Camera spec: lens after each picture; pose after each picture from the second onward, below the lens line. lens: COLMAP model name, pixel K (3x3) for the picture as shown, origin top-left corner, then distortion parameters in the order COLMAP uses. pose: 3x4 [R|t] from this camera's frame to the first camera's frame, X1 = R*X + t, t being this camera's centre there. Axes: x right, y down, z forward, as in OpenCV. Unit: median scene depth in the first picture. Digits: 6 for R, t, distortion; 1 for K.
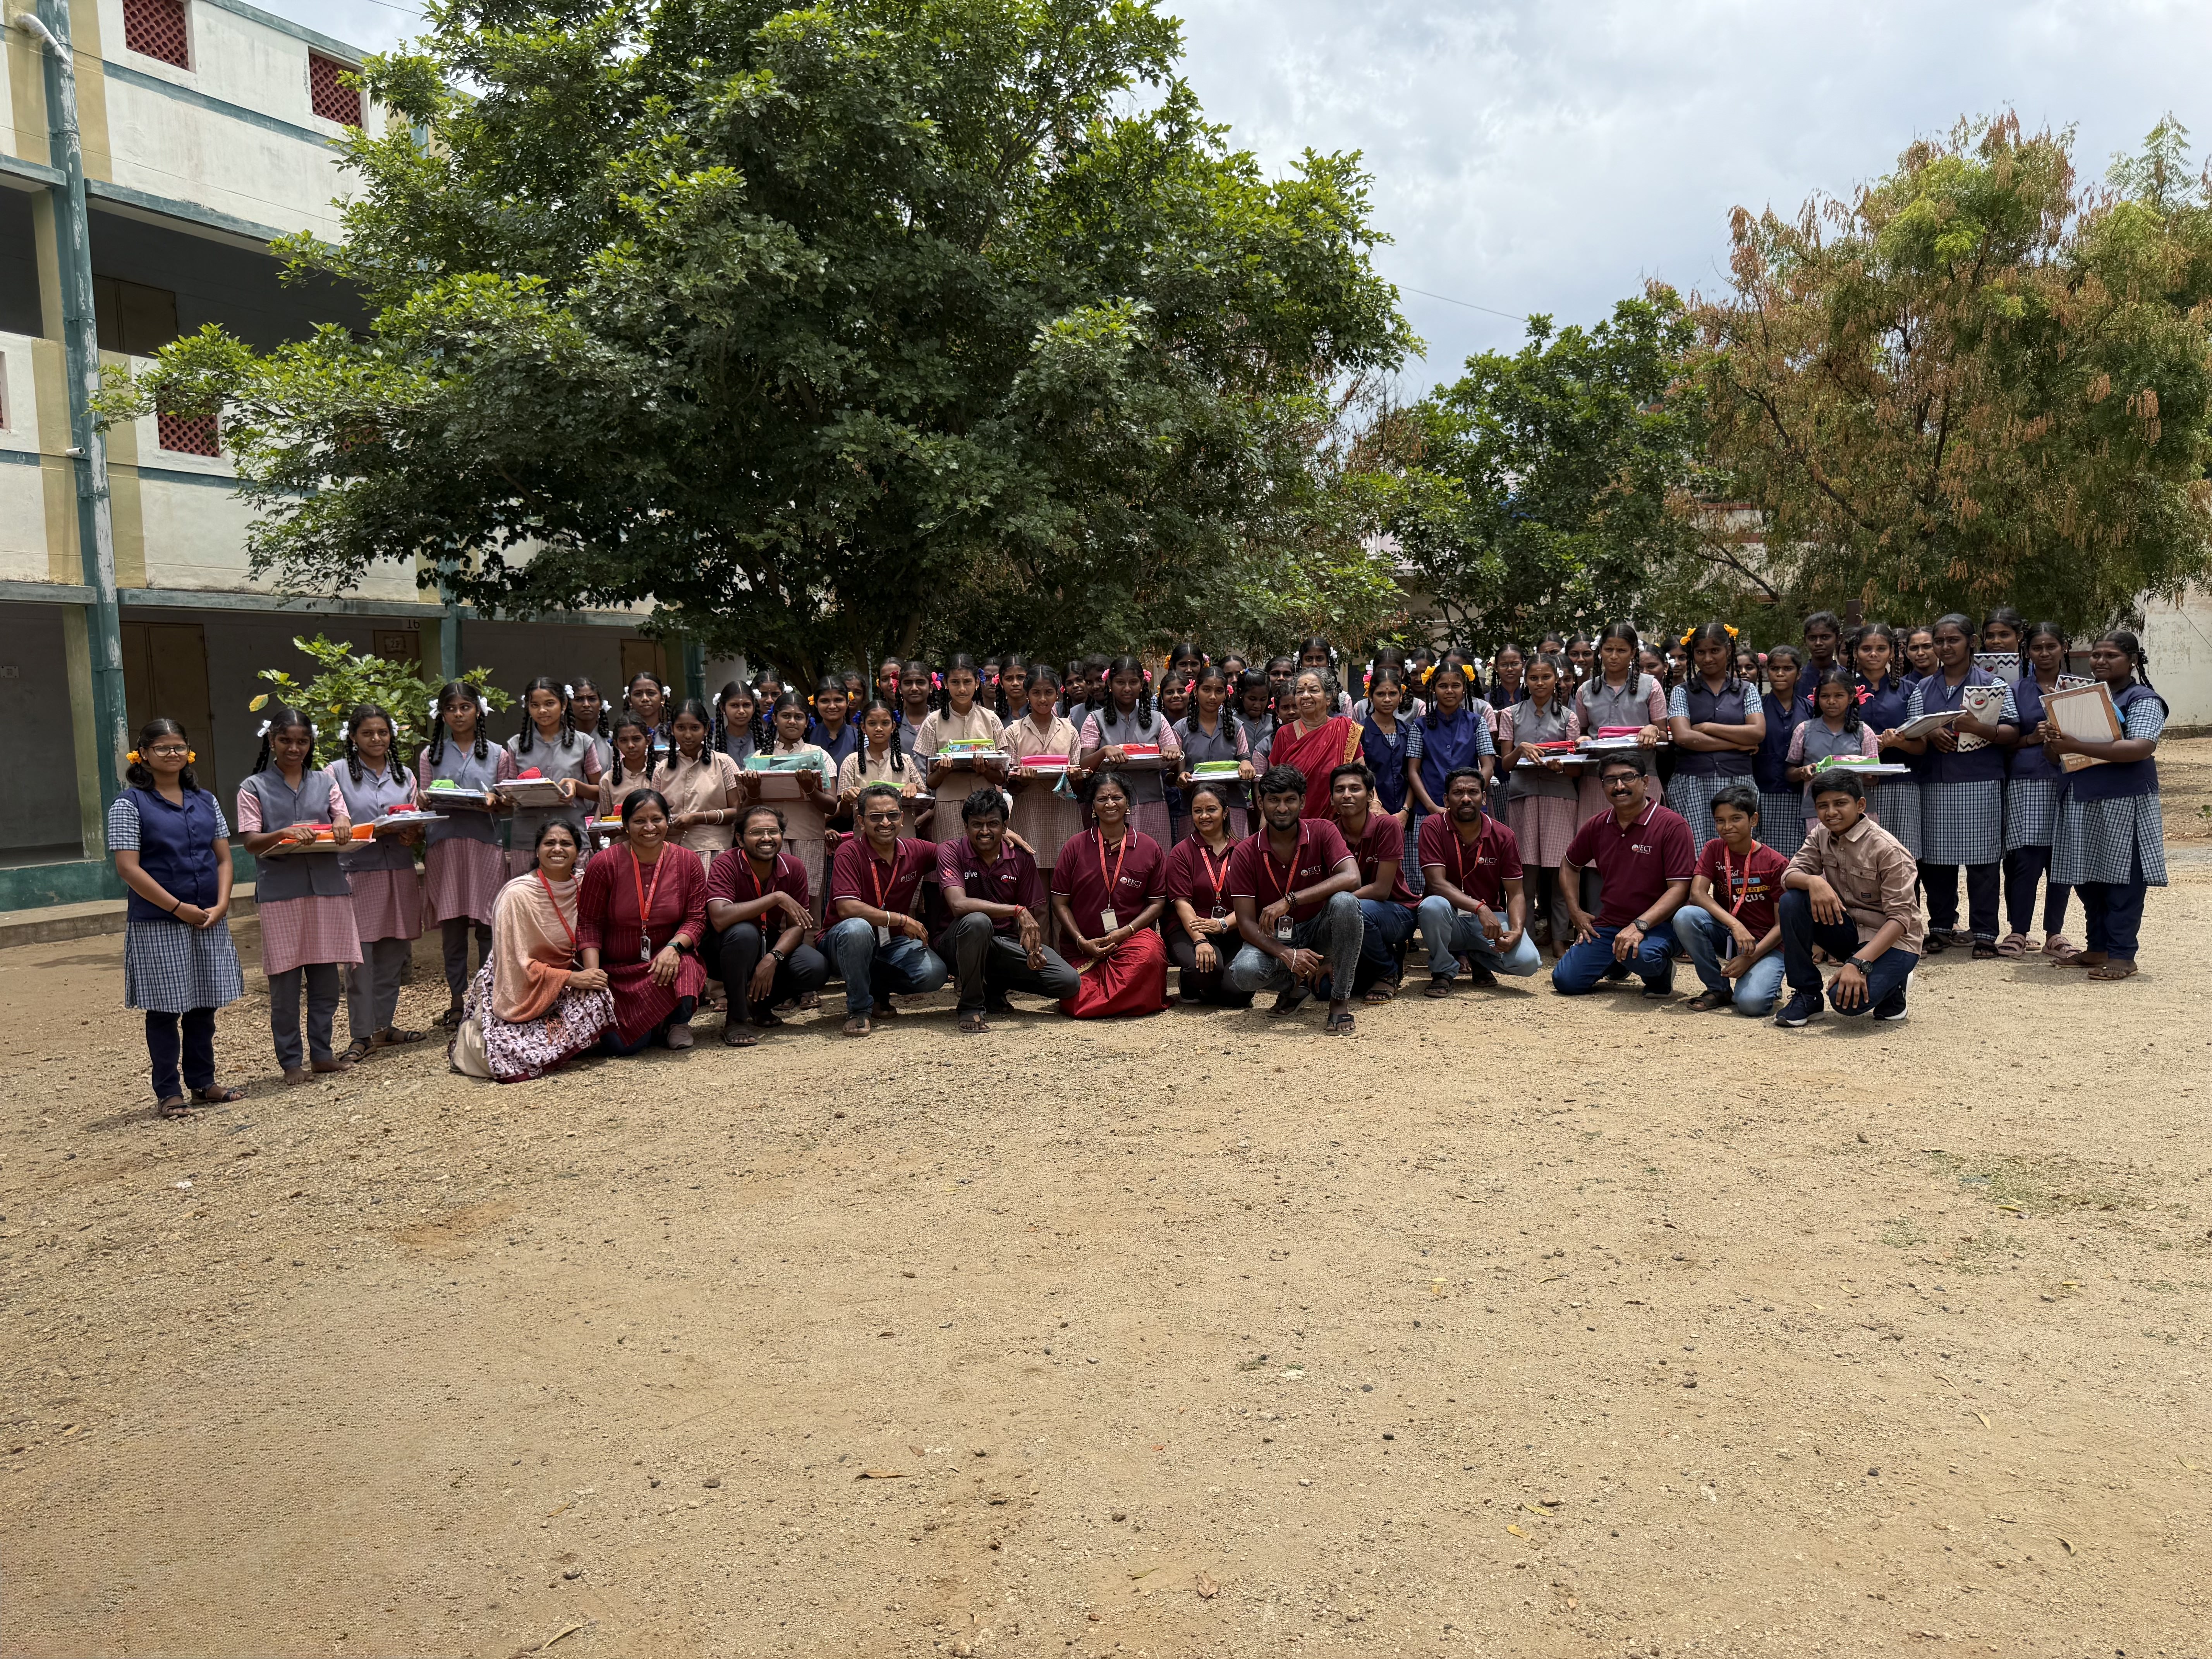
lens RADIAL K [[1399.9, 0, 1106.0], [0, 1399.9, 829.5], [0, 0, 1]] dist [0.032996, -0.038520]
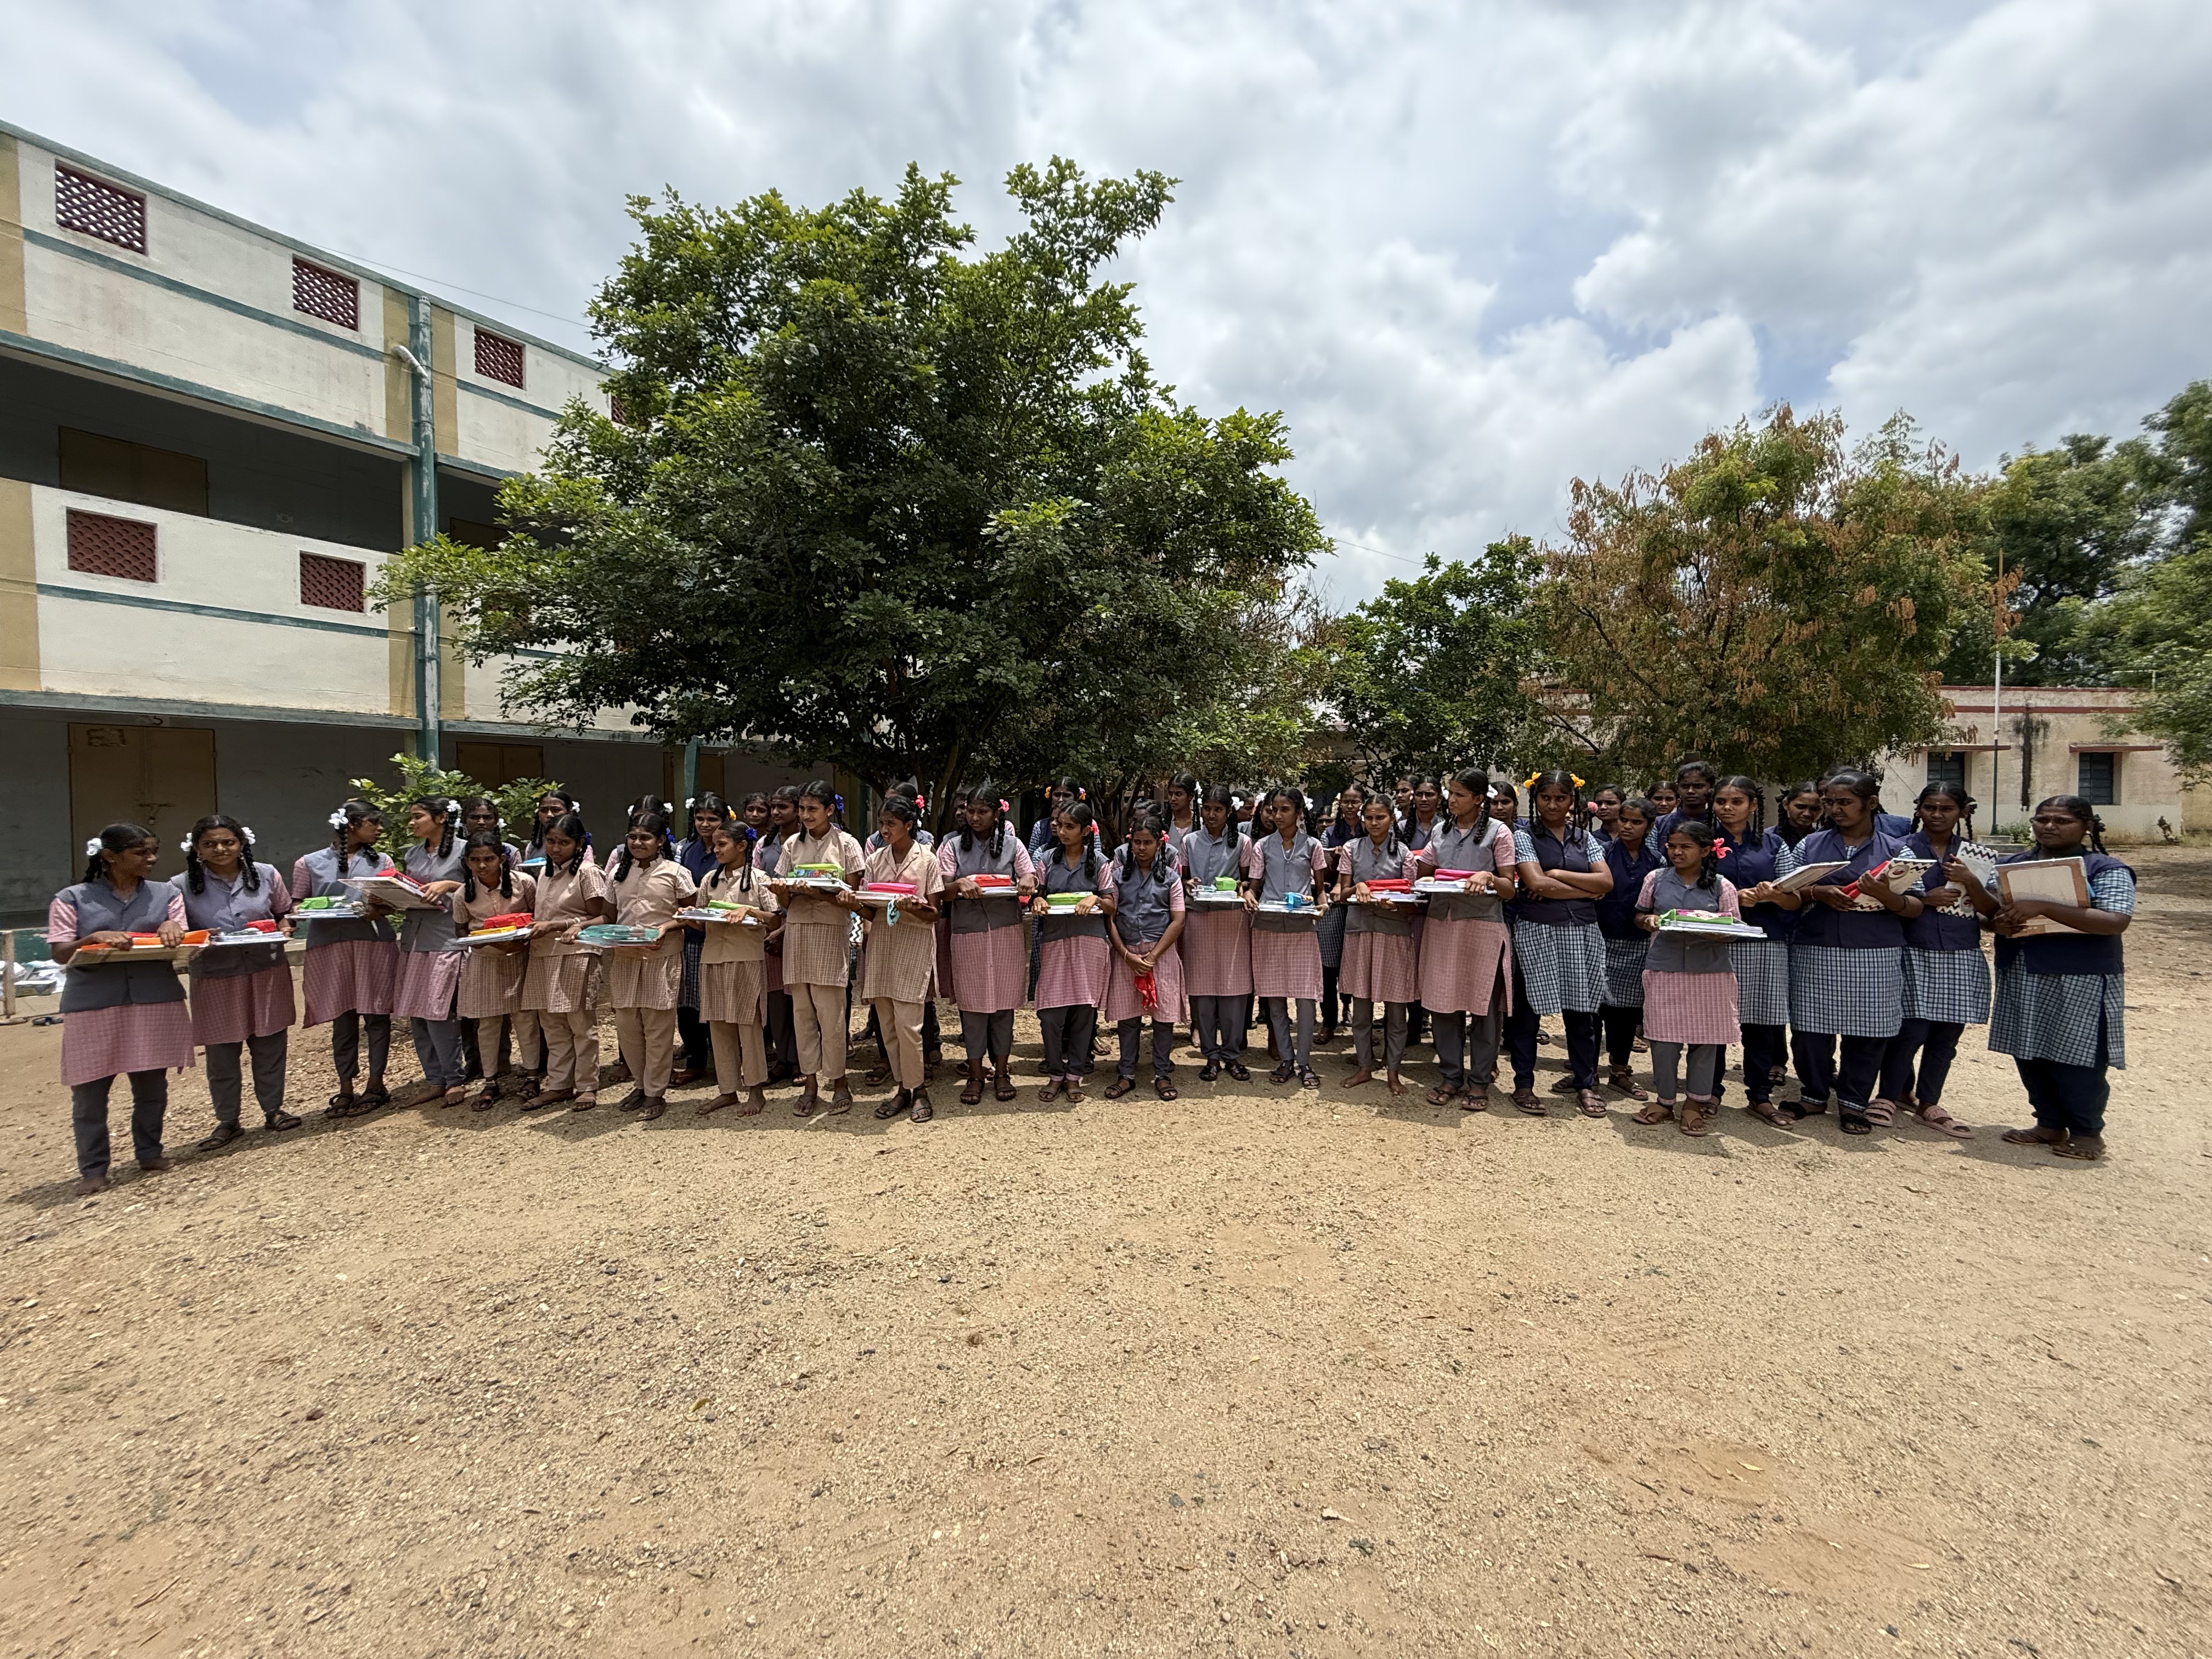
lens RADIAL K [[798.3, 0, 1106.0], [0, 798.3, 829.5], [0, 0, 1]] dist [-0.006278, -0.000201]
pose [[0.994145, 0.031732, -0.103294, 0.095905], [-0.037464, 0.997836, -0.054038, -0.035319], [0.101356, 0.057591, 0.993182, 0.233997]]
